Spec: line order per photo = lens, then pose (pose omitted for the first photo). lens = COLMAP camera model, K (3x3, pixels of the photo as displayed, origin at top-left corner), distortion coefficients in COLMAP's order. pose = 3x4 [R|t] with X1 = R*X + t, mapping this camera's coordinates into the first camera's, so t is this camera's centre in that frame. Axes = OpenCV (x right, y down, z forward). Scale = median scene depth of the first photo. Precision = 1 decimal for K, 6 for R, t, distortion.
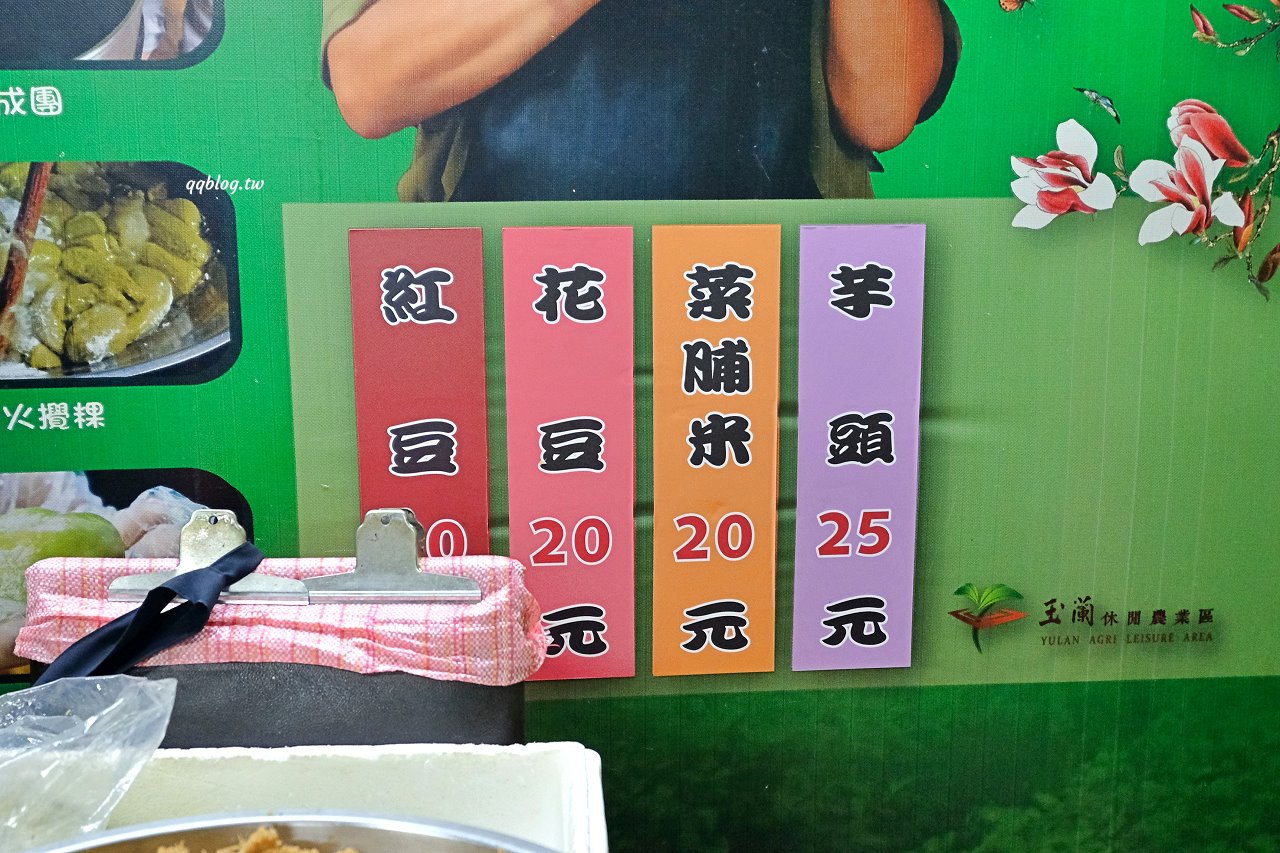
lens RADIAL K [[1542.4, 0, 638.0], [0, 1542.4, 431.0], [0, 0, 1]] dist [-0.001837, 0.000000]
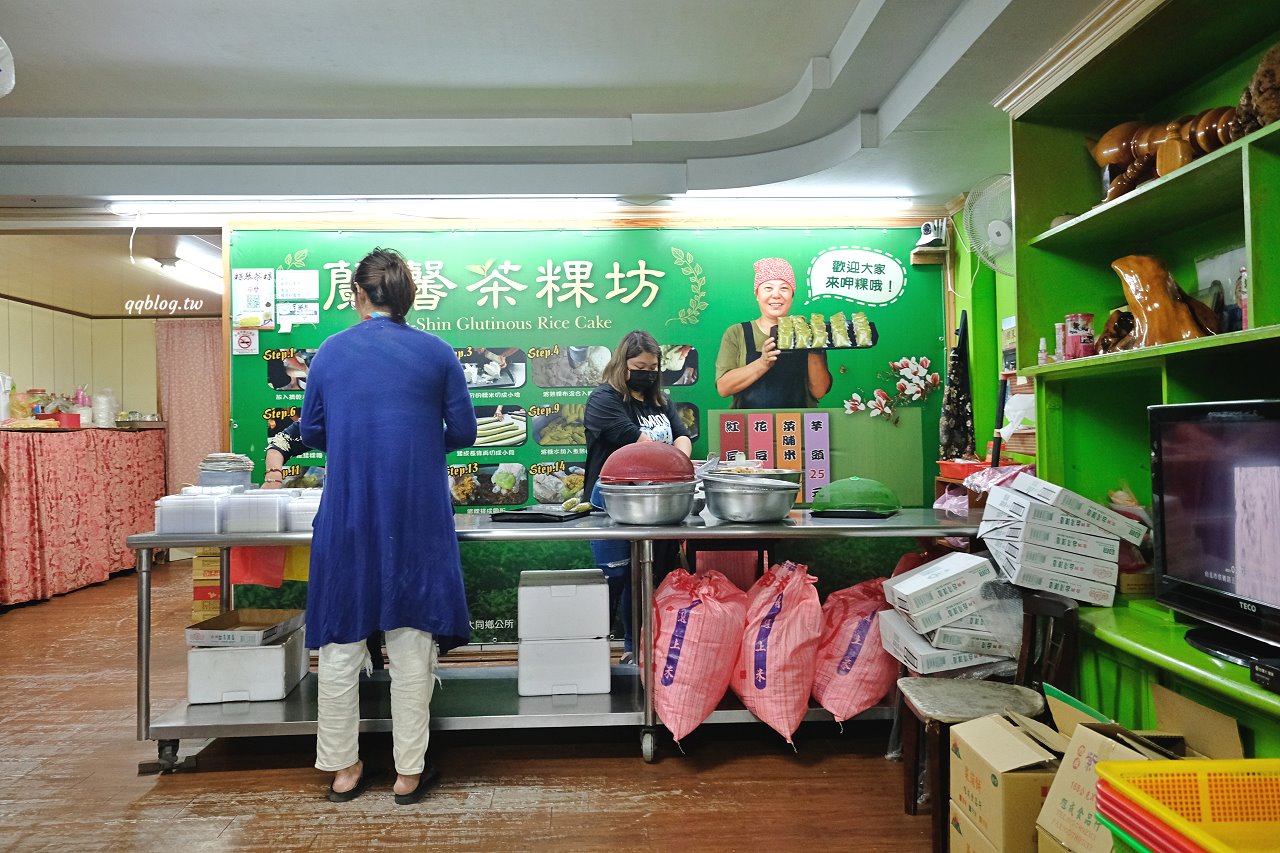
lens RADIAL K [[922.3, 0, 639.5], [0, 922.3, 424.2], [0, 0, 1]] dist [0.001424, 0.000027]
pose [[0.998792, -0.013279, -0.047302, -0.304203], [0.002748, 0.976378, -0.216053, 0.574864], [0.049054, 0.215662, 0.975235, -2.065701]]
